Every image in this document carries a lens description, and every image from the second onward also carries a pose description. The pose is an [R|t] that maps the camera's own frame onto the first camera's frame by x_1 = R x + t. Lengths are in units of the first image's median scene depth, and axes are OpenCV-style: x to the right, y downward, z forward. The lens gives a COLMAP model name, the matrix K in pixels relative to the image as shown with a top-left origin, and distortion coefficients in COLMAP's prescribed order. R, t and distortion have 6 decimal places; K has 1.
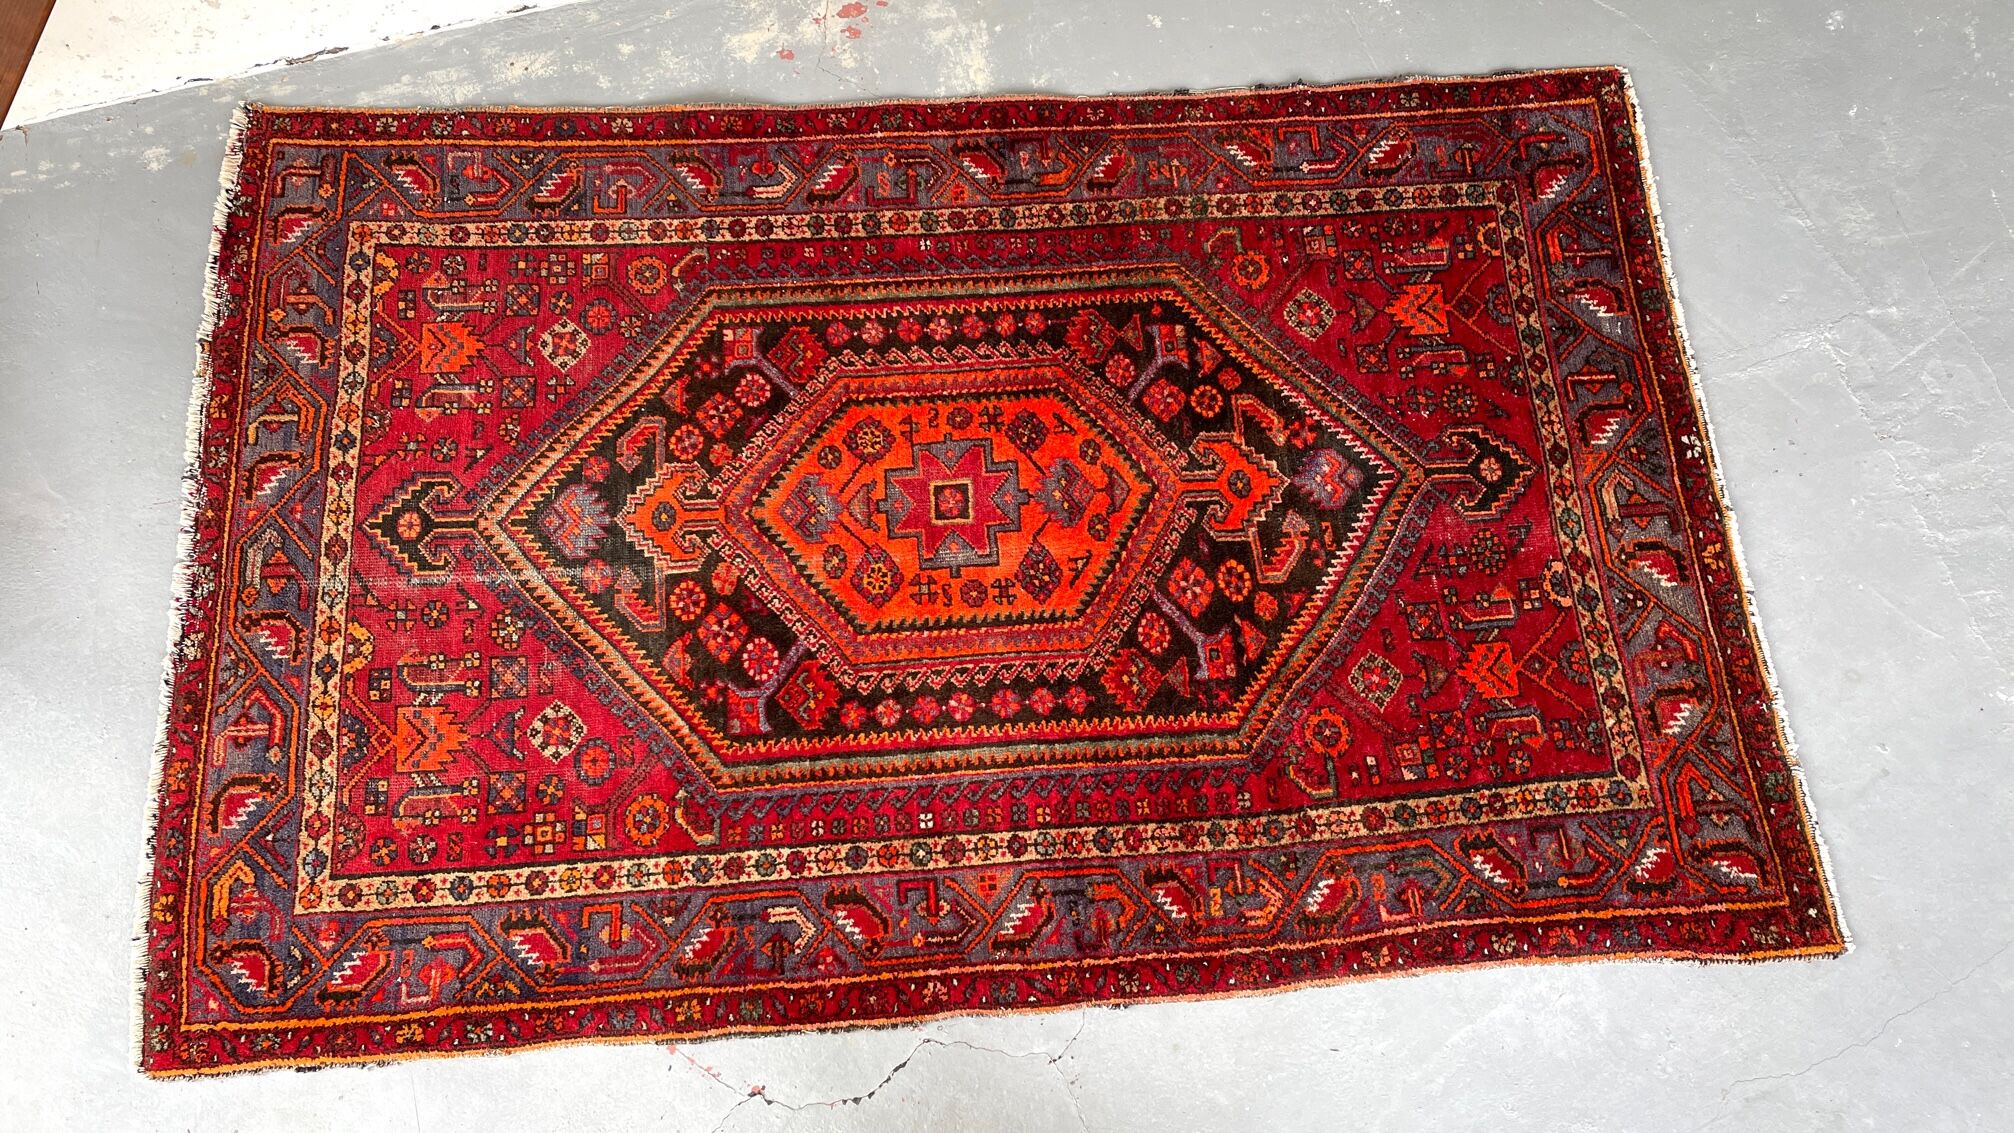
lens RADIAL K [[1575.3, 0, 1013.1], [0, 1575.3, 542.7], [0, 0, 1]] dist [0.102781, -0.141301]
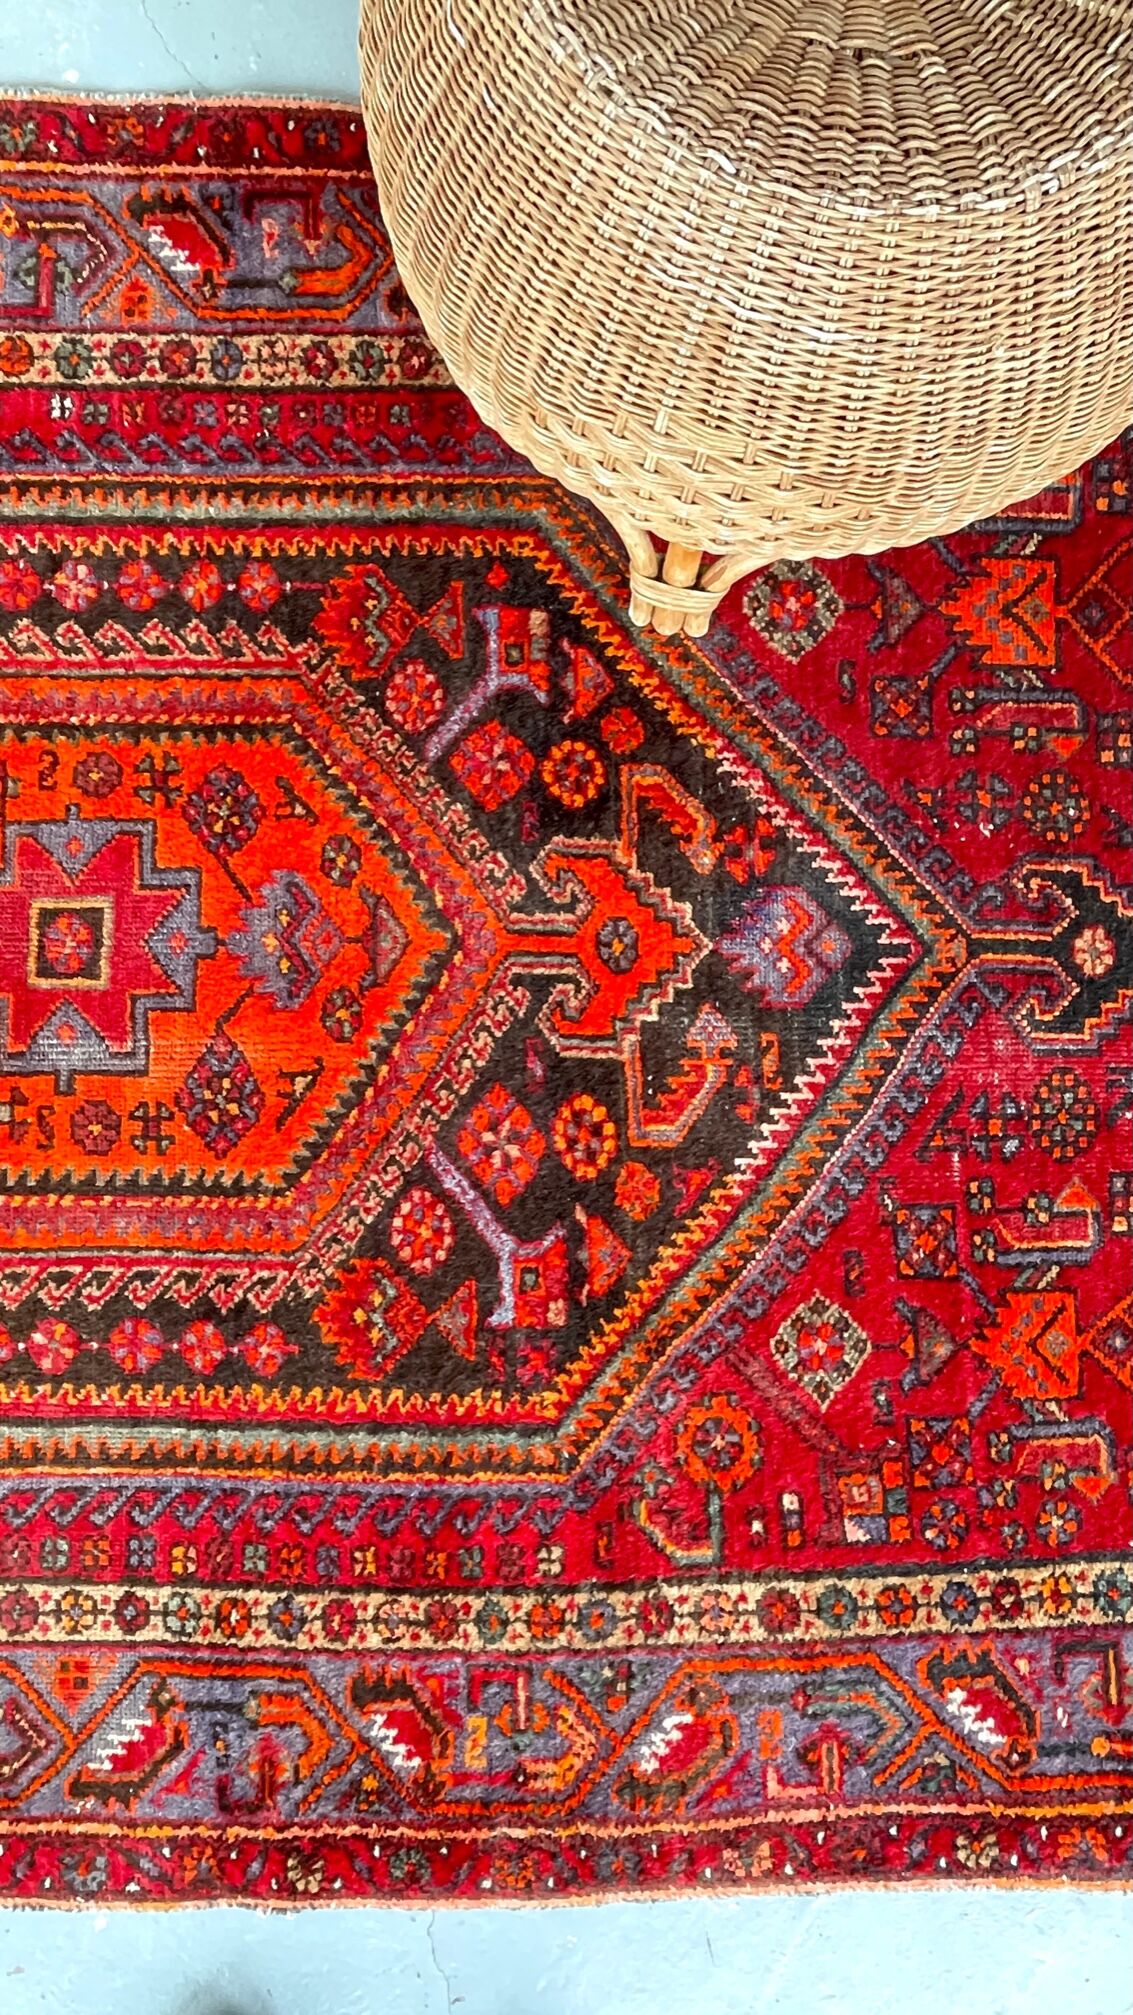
lens RADIAL K [[1233.1, 0, 566.7], [0, 1233.1, 994.6], [0, 0, 1]] dist [0.017706, -0.035997]
pose [[0.997265, 0.072890, -0.012207, 0.139045], [-0.066622, 0.958137, 0.278452, -0.141292], [0.031992, -0.276877, 0.960373, 0.626466]]
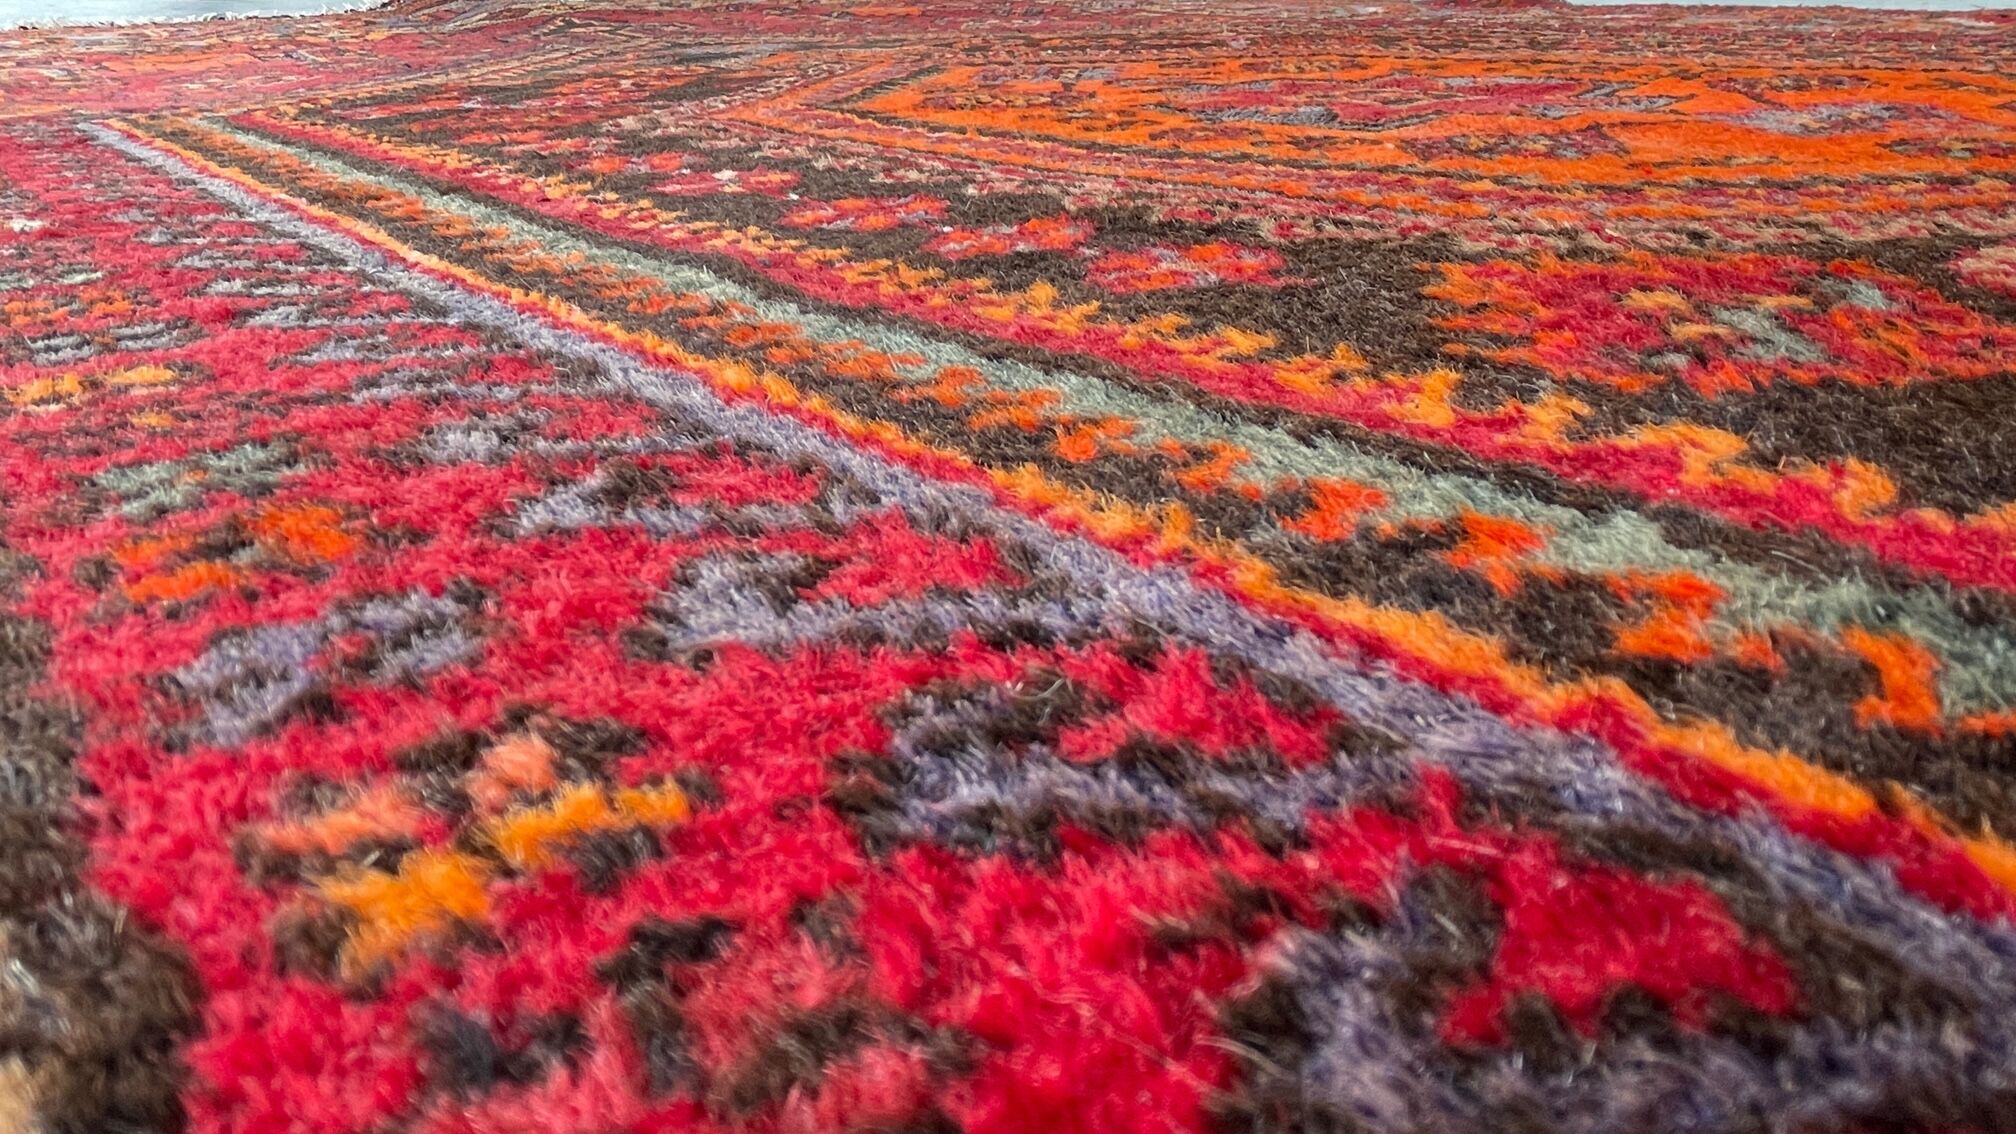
lens RADIAL K [[1233.7, 0, 1006.2], [0, 1233.7, 566.8], [0, 0, 1]] dist [0.017706, -0.035997]
pose [[0.616289, 0.329052, -0.715481, 0.110331], [-0.737254, 0.560455, -0.377289, 0.160890], [0.276847, 0.760010, 0.587997, 0.951234]]
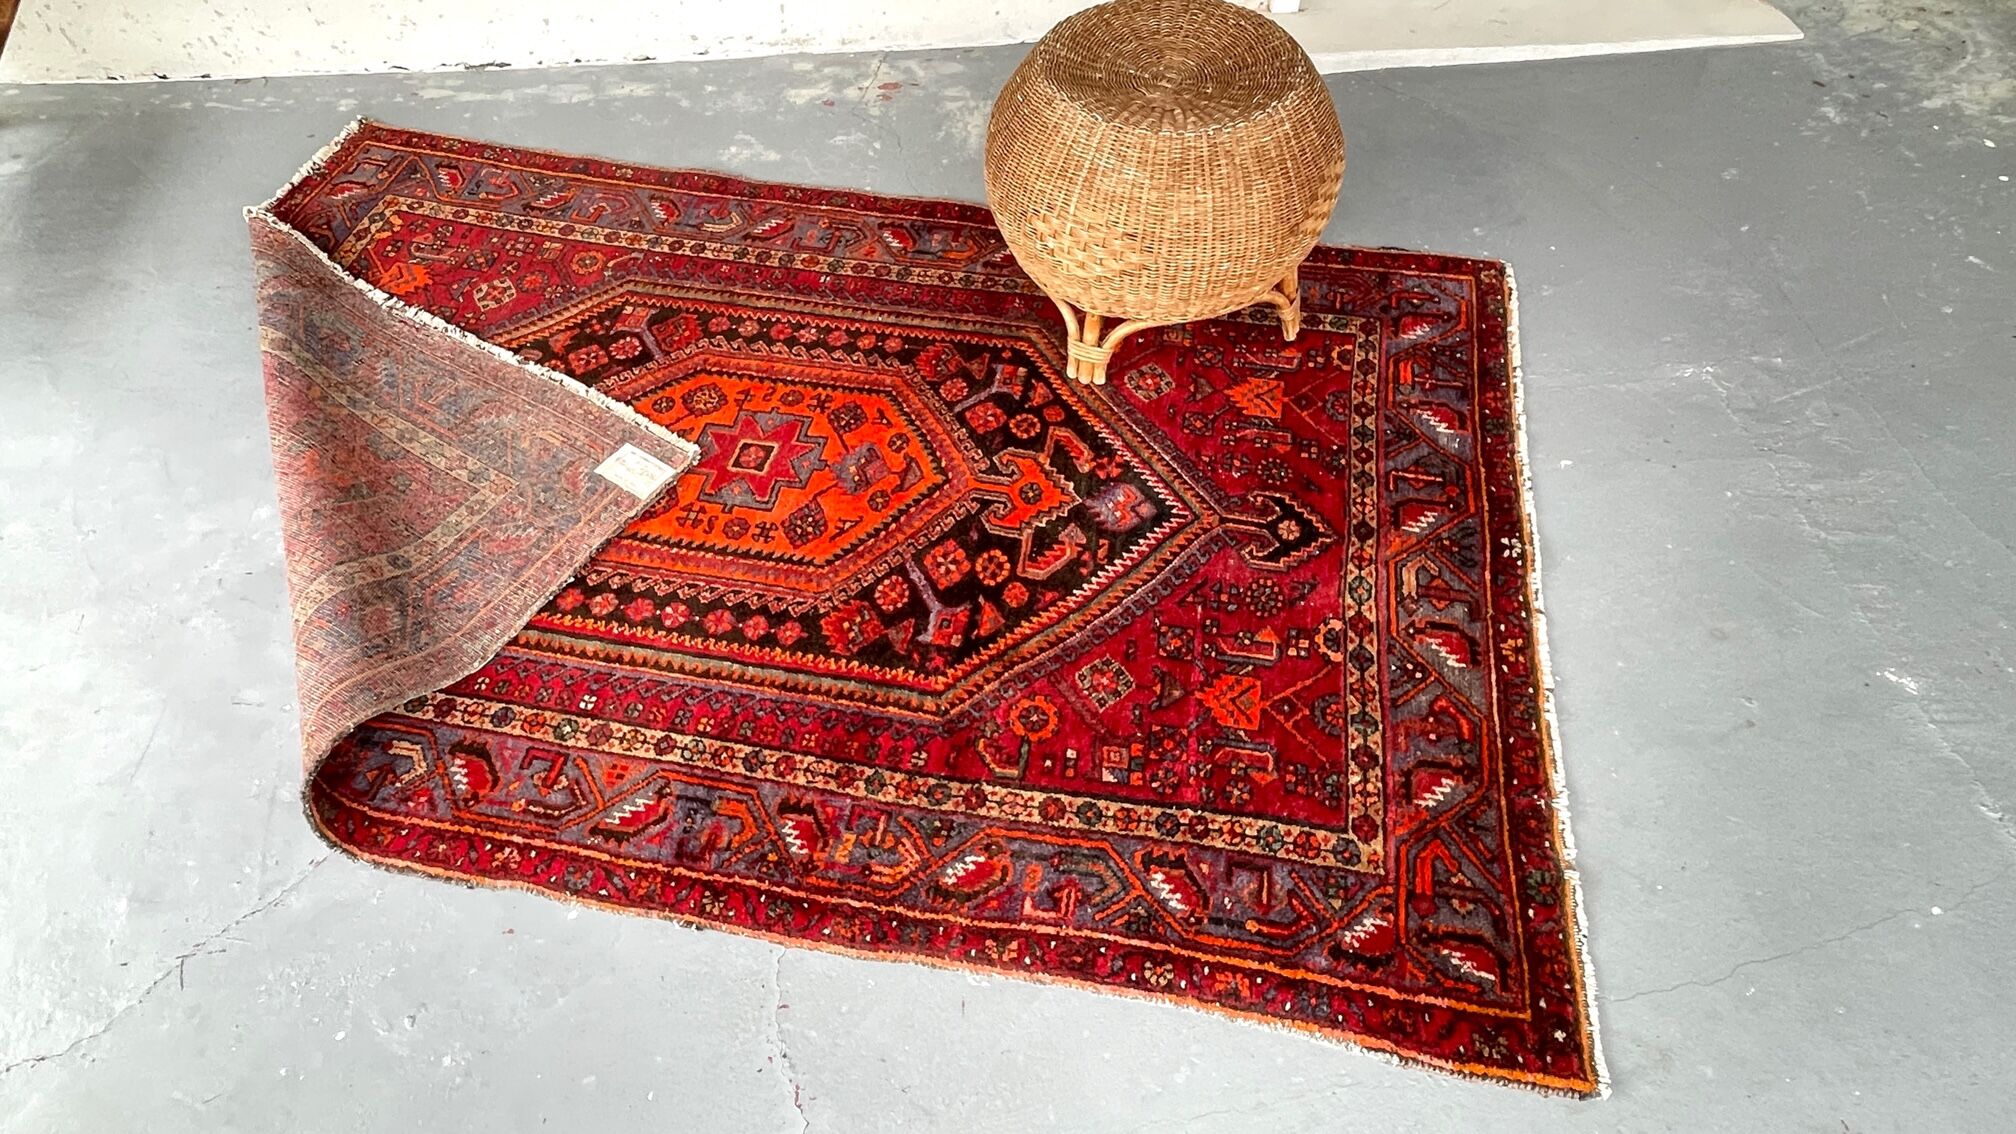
lens RADIAL K [[1233.7, 0, 987.3], [0, 1233.7, 572.0], [0, 0, 1]] dist [0.017706, -0.035997]
pose [[0.960024, 0.191255, -0.204392, 0.296969], [-0.250156, 0.913840, -0.319872, 0.272087], [0.125604, 0.358214, 0.925152, 0.316312]]
